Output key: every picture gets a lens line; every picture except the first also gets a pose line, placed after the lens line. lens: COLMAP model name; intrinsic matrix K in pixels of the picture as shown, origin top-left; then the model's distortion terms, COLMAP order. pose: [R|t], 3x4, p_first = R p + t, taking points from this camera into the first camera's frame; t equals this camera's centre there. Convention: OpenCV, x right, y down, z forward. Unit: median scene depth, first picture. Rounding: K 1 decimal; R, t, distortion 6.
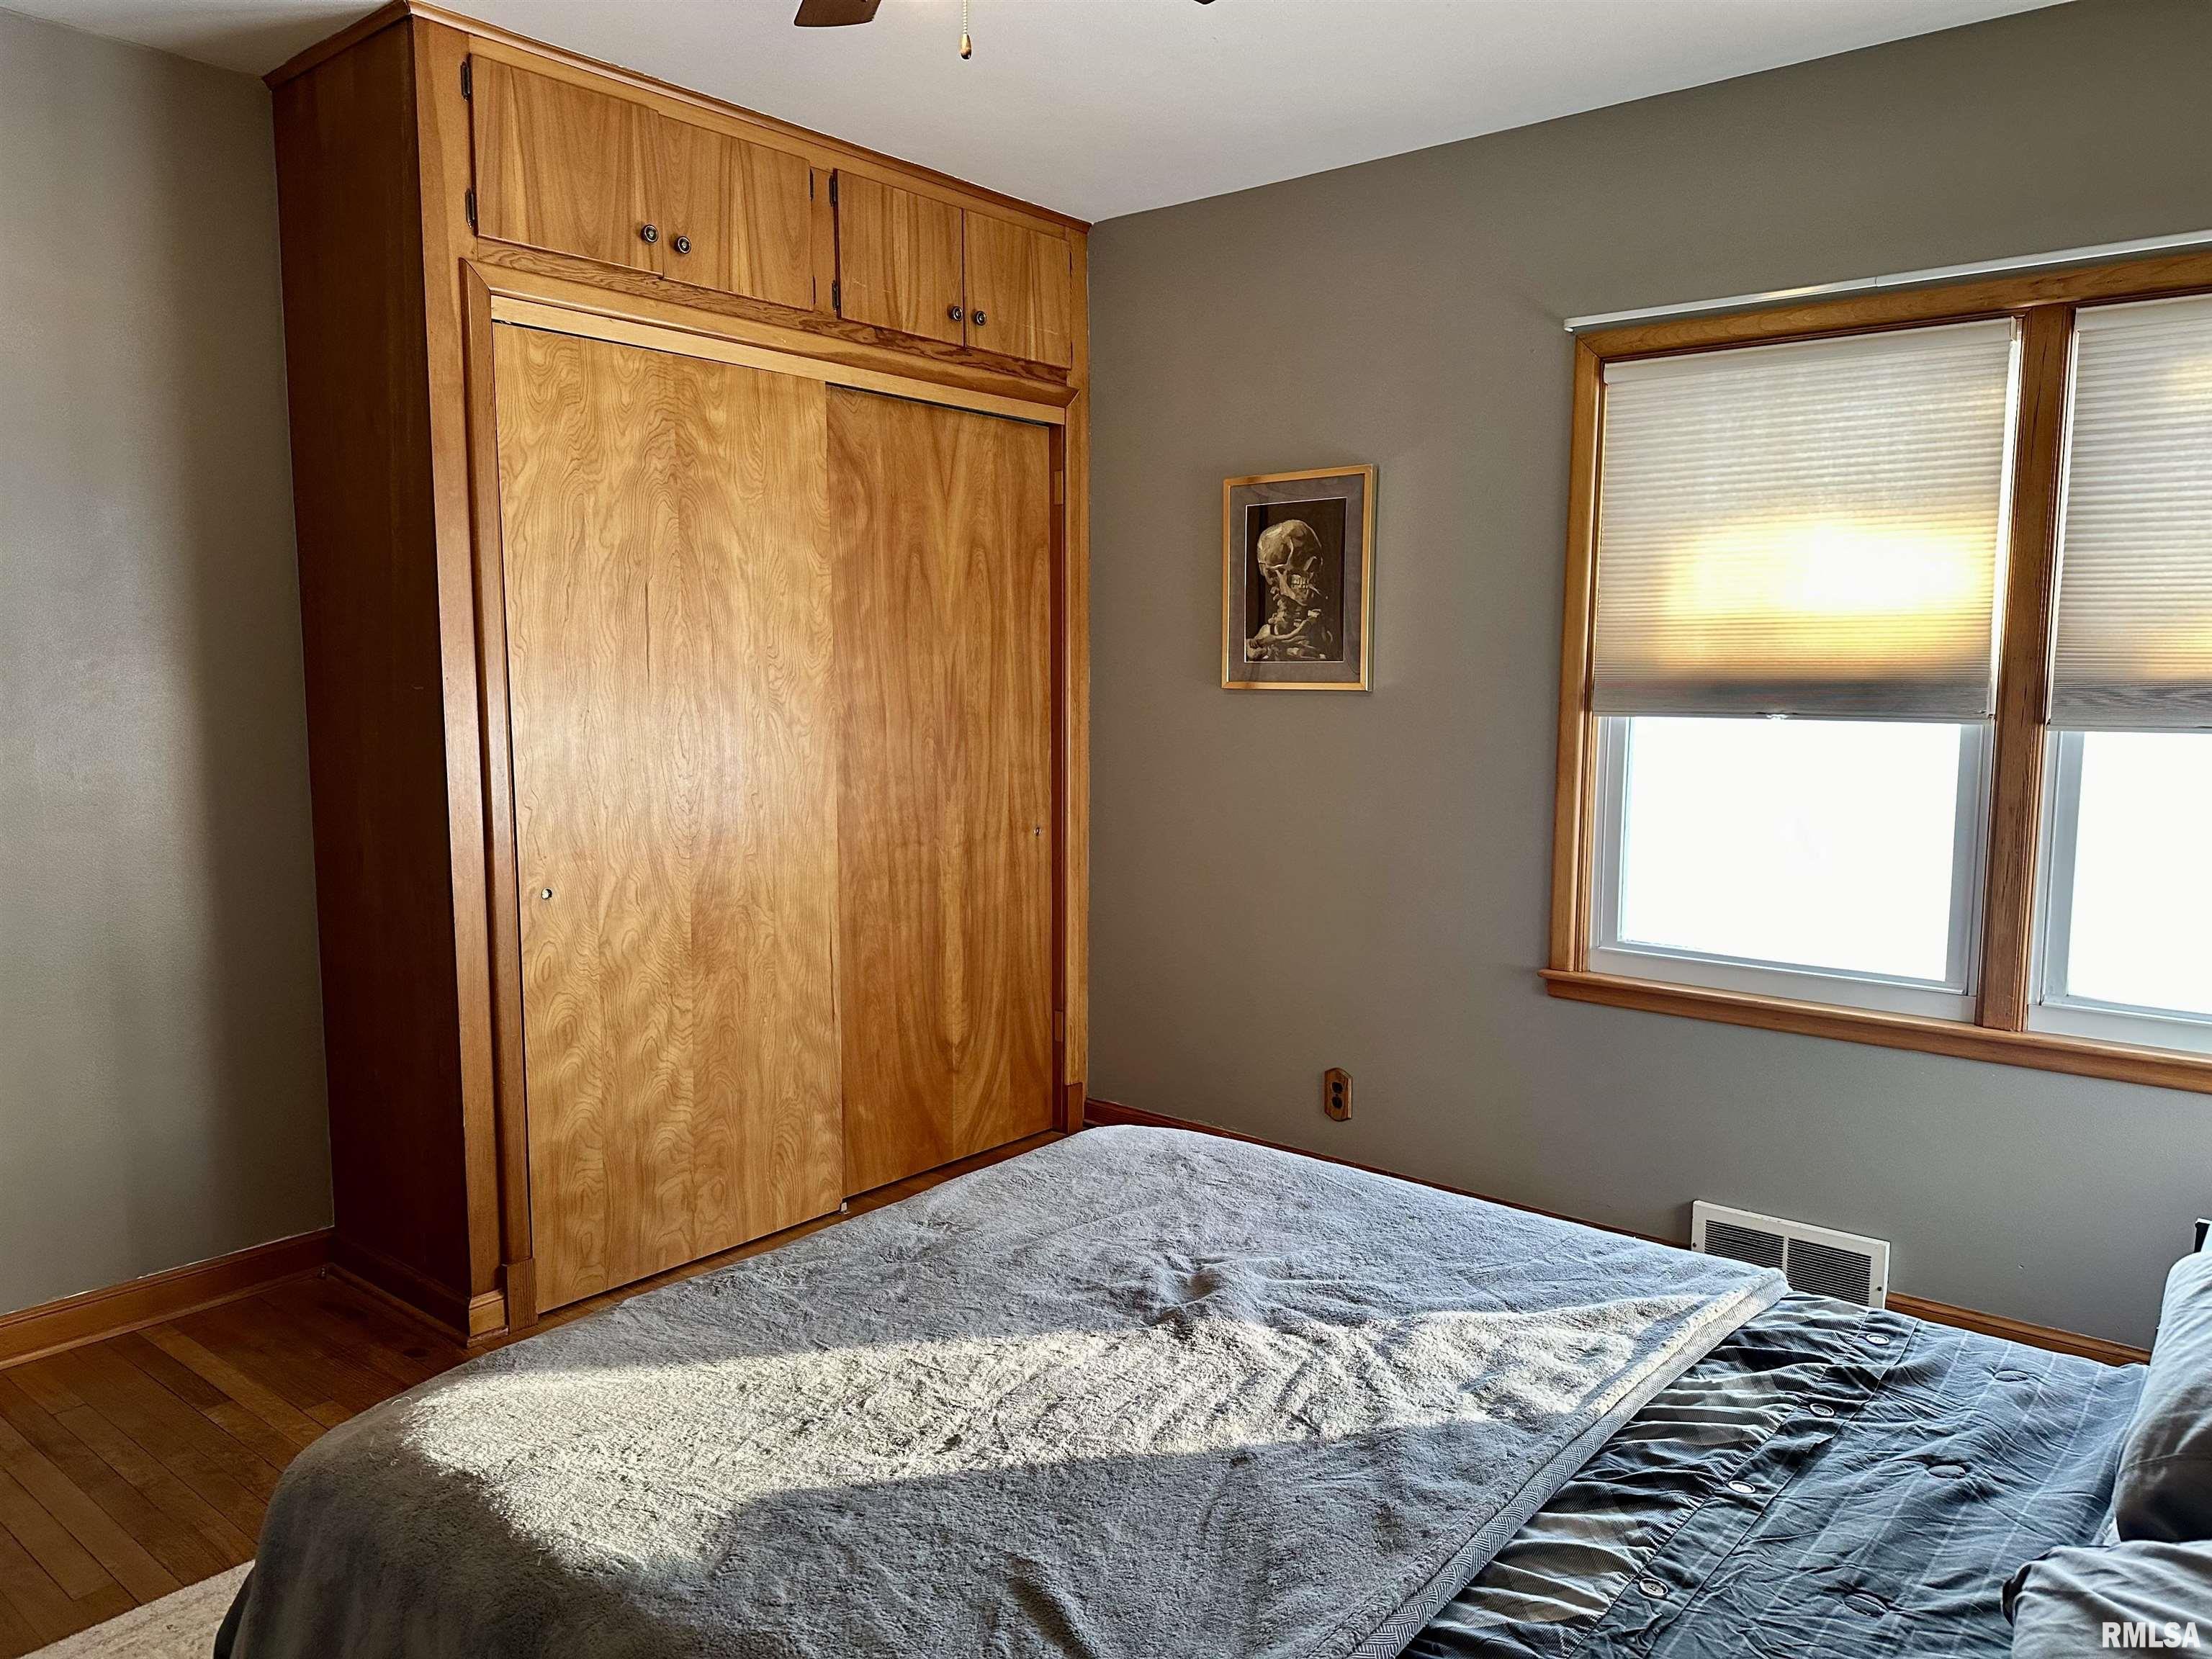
lens RADIAL K [[1538.1, 0, 1114.0], [0, 1538.1, 832.2], [0, 0, 1]] dist [0.131194, -0.218260]
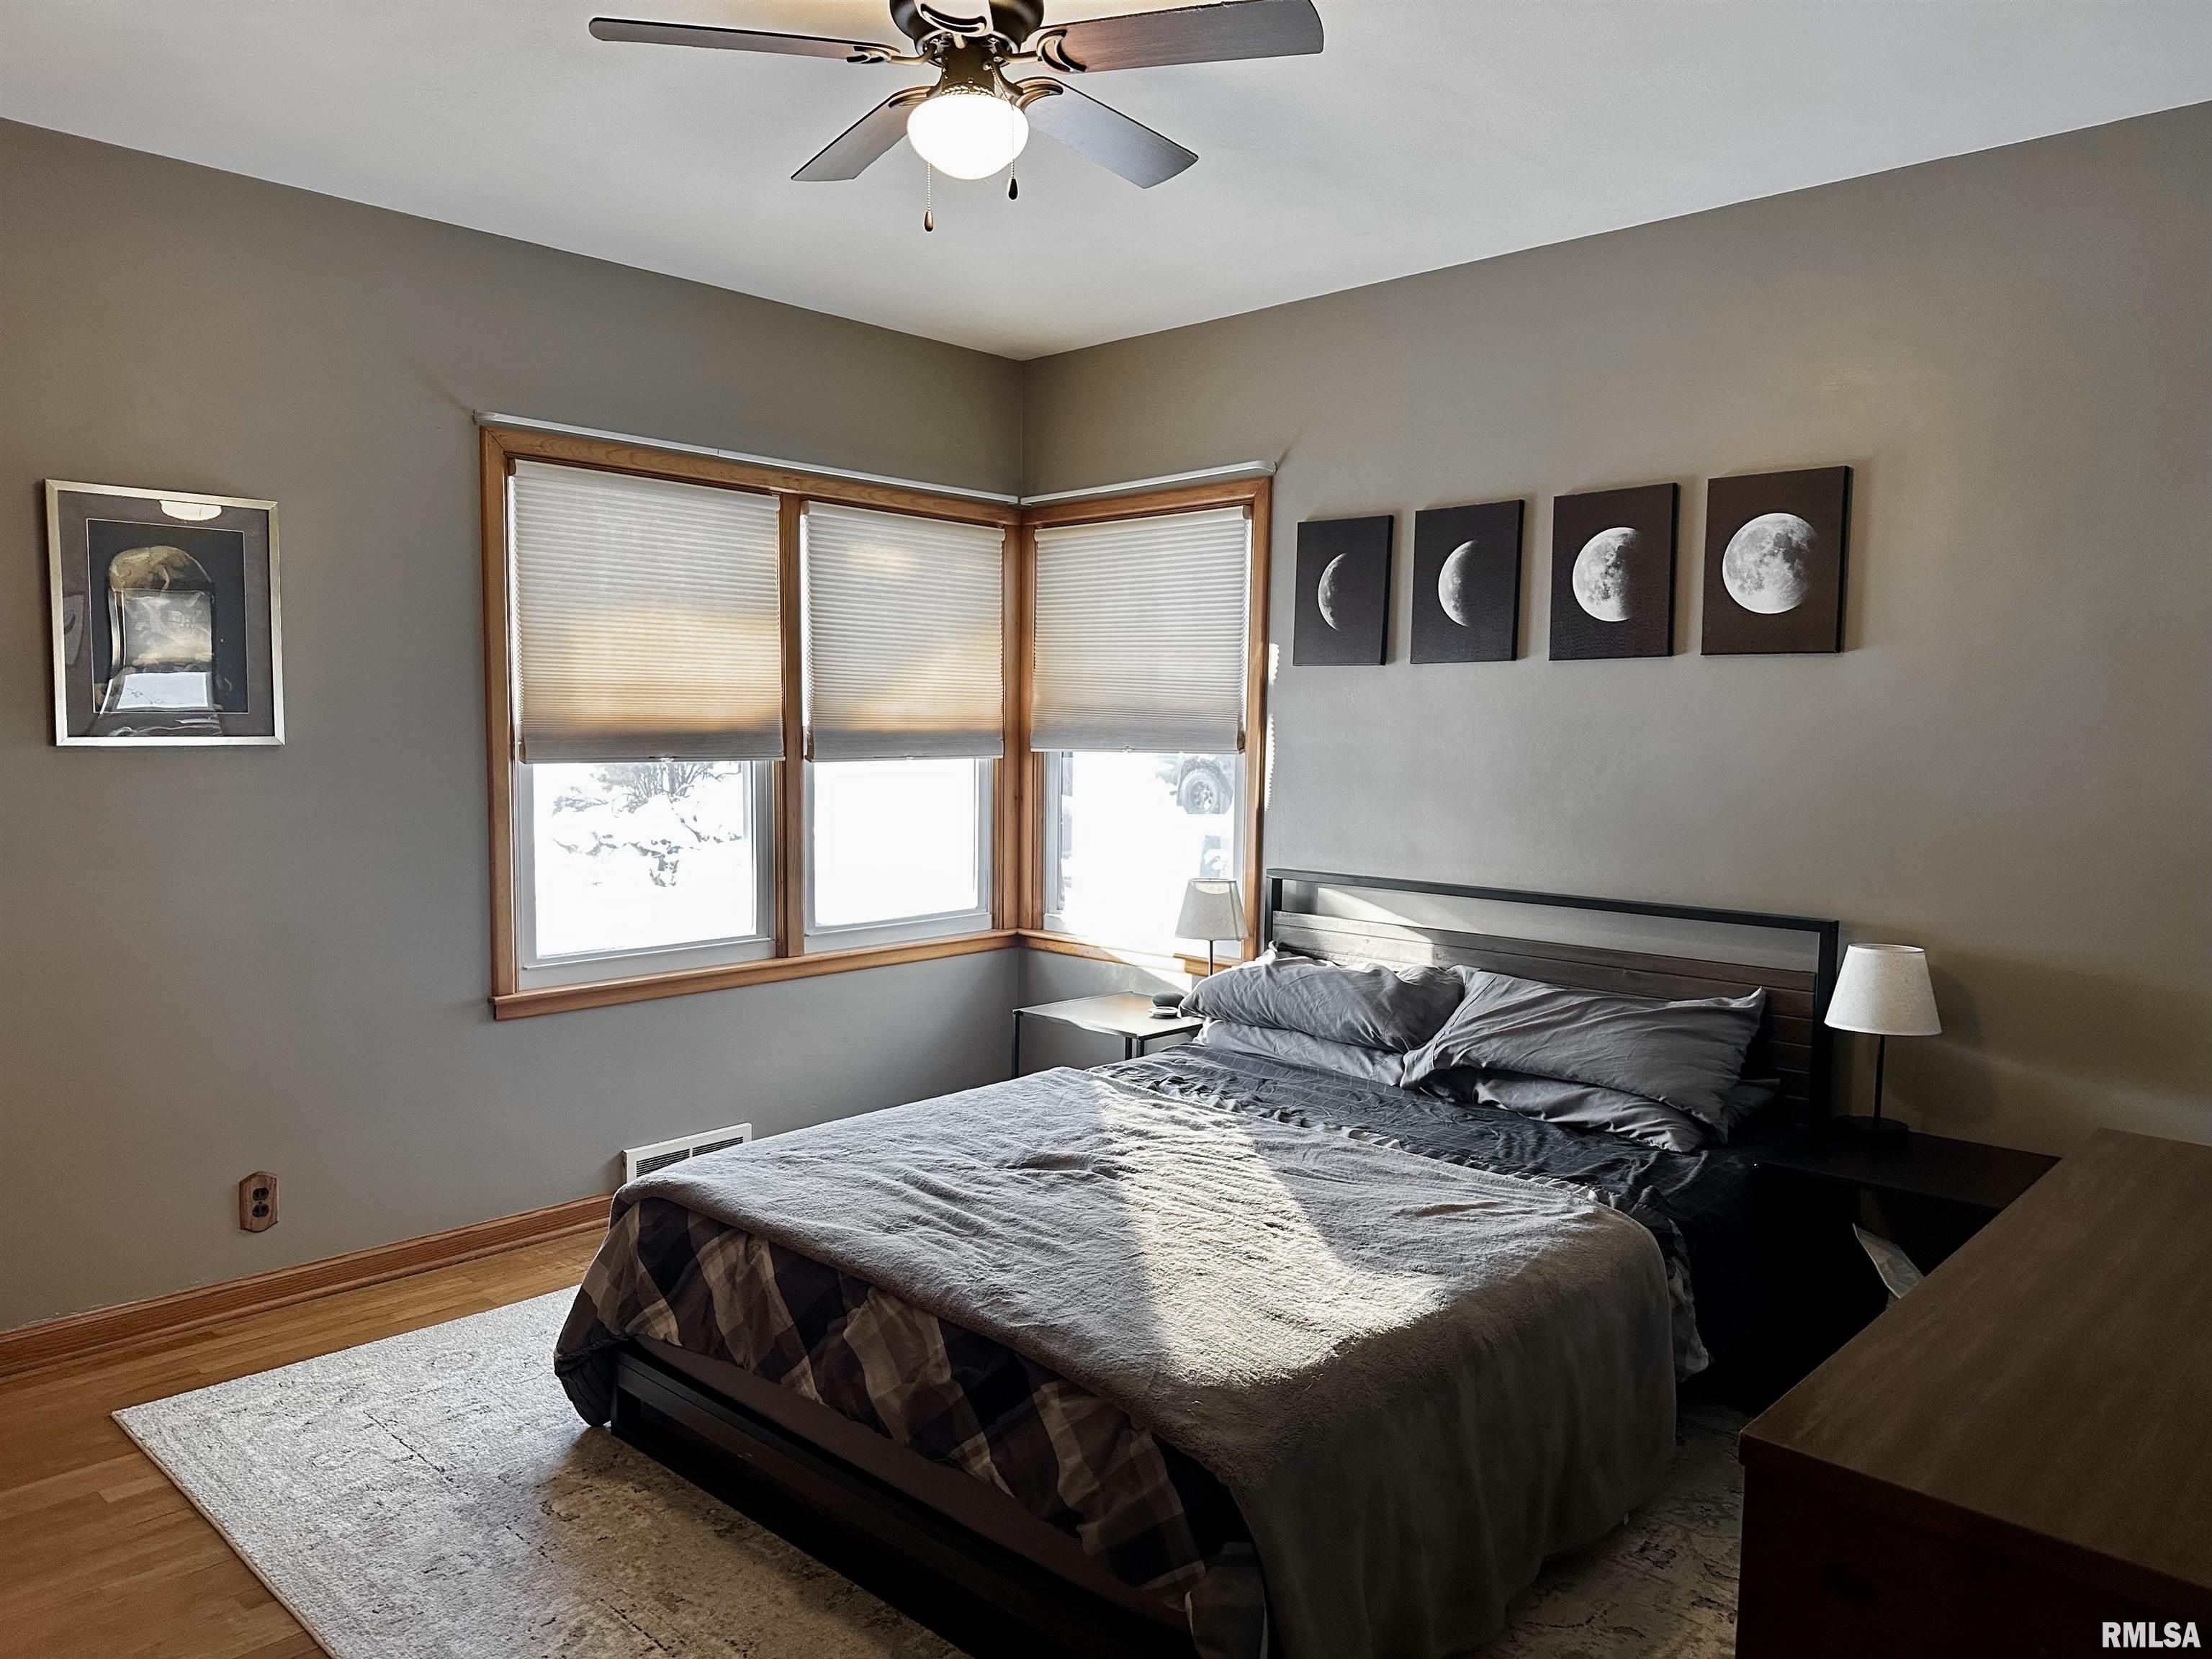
lens RADIAL K [[1538.1, 0, 1114.0], [0, 1538.1, 832.2], [0, 0, 1]] dist [0.131194, -0.218260]
pose [[0.061257, -0.075278, 0.995279, -0.911619], [0.098284, 0.992761, 0.069038, -0.070027], [-0.993271, 0.093591, 0.068212, 0.565050]]
